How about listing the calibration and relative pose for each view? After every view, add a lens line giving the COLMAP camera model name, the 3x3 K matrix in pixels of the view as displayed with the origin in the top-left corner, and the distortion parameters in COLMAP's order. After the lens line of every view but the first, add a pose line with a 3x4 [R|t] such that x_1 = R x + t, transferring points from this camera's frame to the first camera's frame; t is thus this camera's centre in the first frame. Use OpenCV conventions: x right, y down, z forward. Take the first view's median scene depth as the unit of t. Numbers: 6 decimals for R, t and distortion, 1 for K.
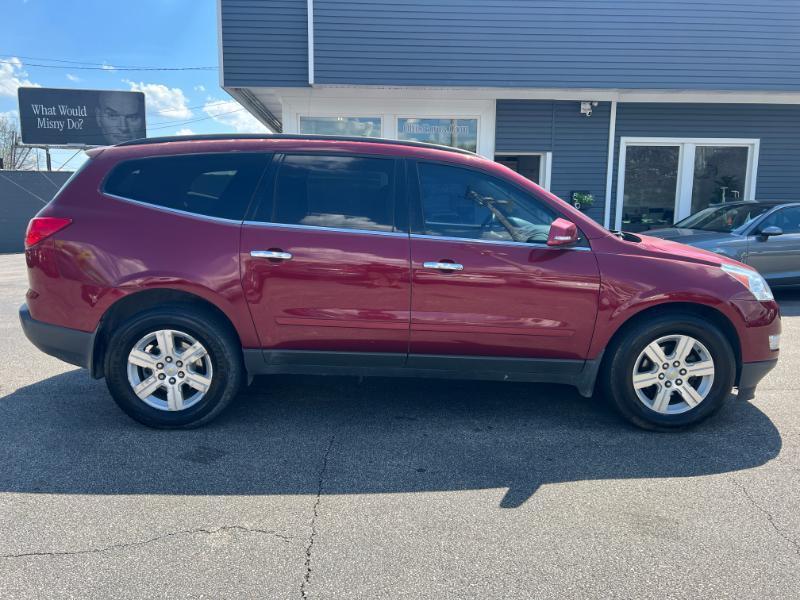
lens RADIAL K [[609.0, 0, 399.8], [0, 609.0, 303.0], [0, 0, 1]] dist [0.034699, -0.033646]
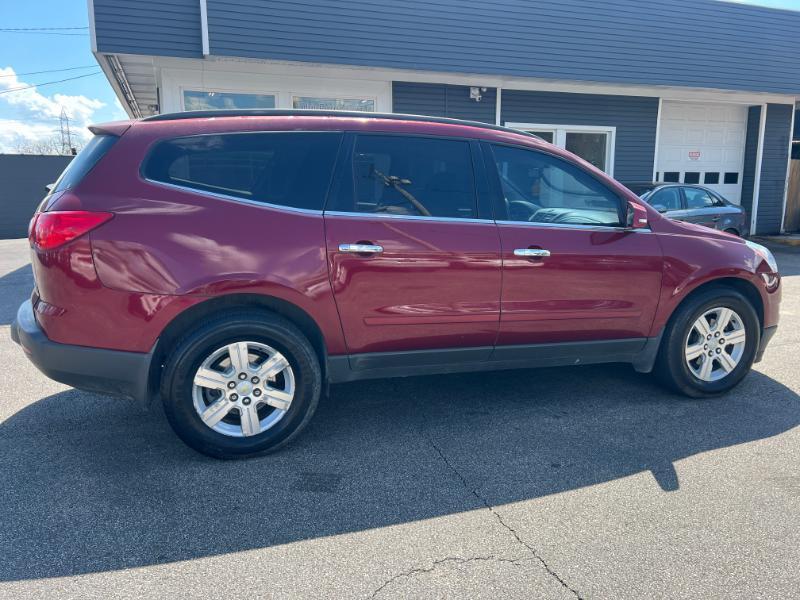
lens RADIAL K [[609.0, 0, 399.8], [0, 609.0, 303.0], [0, 0, 1]] dist [0.034699, -0.033646]
pose [[0.955499, -0.064116, 0.287943, -0.394297], [0.056373, 0.997792, 0.035113, -0.025773], [-0.289558, -0.017318, 0.957004, 0.126233]]
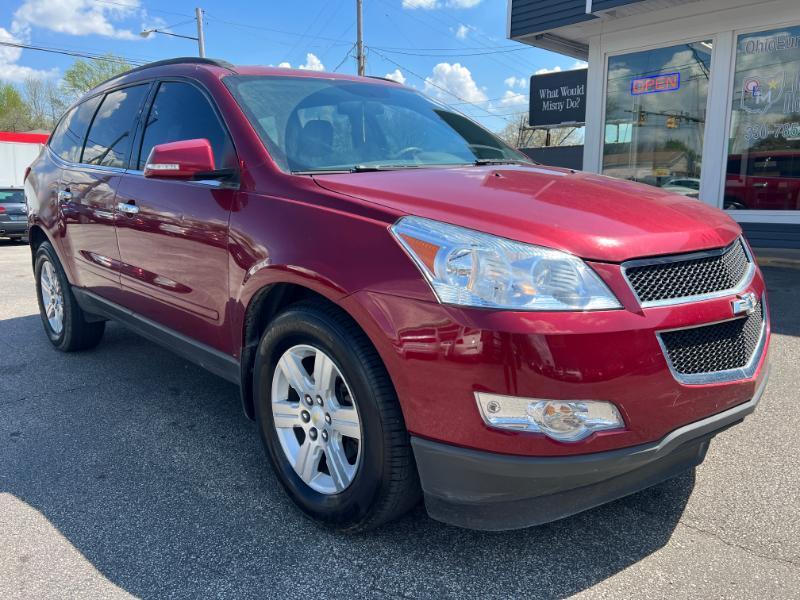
lens RADIAL K [[613.8, 0, 400.0], [0, 613.8, 300.0], [0, 0, 1]] dist [0.028064, -0.035929]
pose [[0.657025, 0.121987, -0.743933, 0.888272], [-0.100599, 0.992183, 0.073847, -0.034529], [0.747126, 0.026319, 0.664161, 0.695888]]
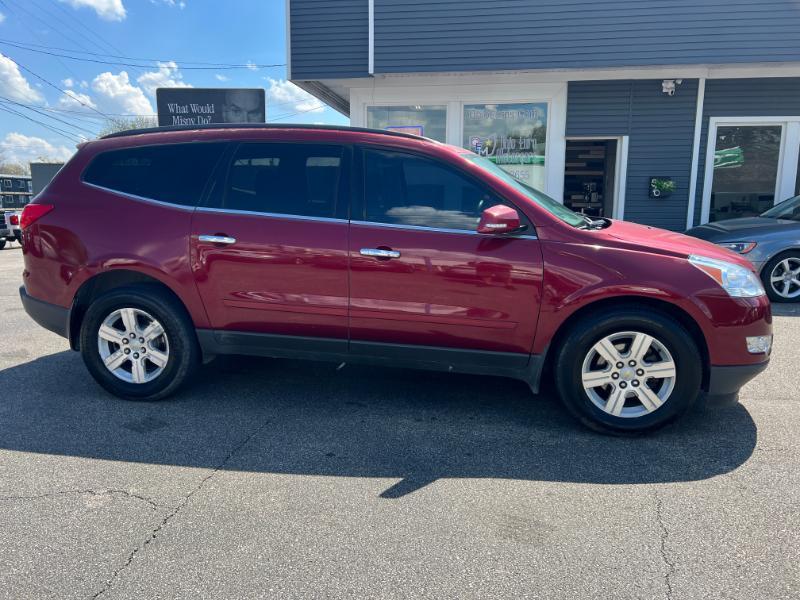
lens RADIAL K [[609.0, 0, 399.8], [0, 609.0, 303.0], [0, 0, 1]] dist [0.034699, -0.033646]
pose [[0.979712, 0.030719, -0.198044, 0.289546], [-0.027461, 0.999439, 0.019173, 0.000898], [0.198522, -0.013346, 0.980006, 0.031730]]
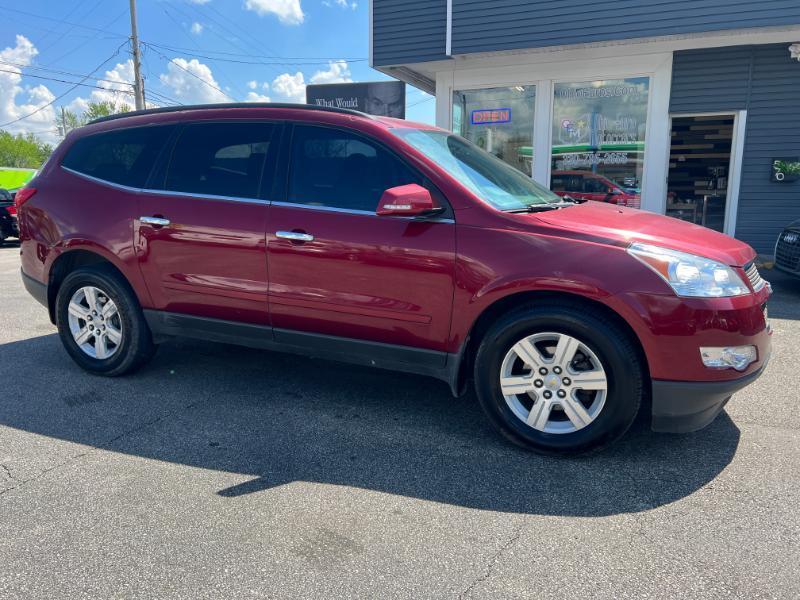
lens RADIAL K [[610.4, 0, 405.2], [0, 610.4, 298.9], [0, 0, 1]] dist [0.043646, -0.052331]
pose [[0.900909, 0.068250, -0.428609, 0.606787], [-0.058034, 0.997633, 0.036875, -0.008675], [0.430111, -0.008347, 0.902737, 0.213638]]
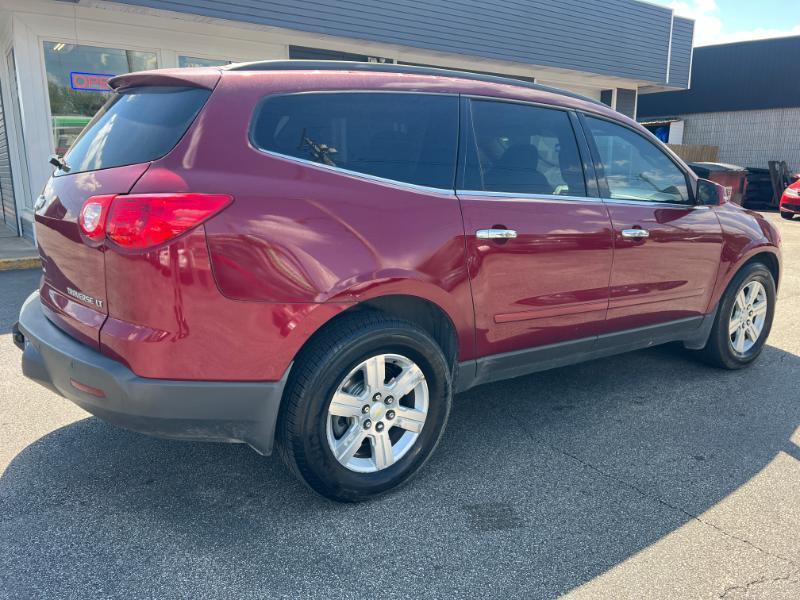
lens RADIAL K [[604.3, 0, 400.0], [0, 604.3, 300.0], [0, 0, 1]] dist [0.076655, -0.099601]
pose [[0.833205, -0.124483, 0.538771, -0.685869], [0.090856, 0.991908, 0.088673, -0.071036], [-0.545449, -0.024932, 0.837773, 0.409176]]
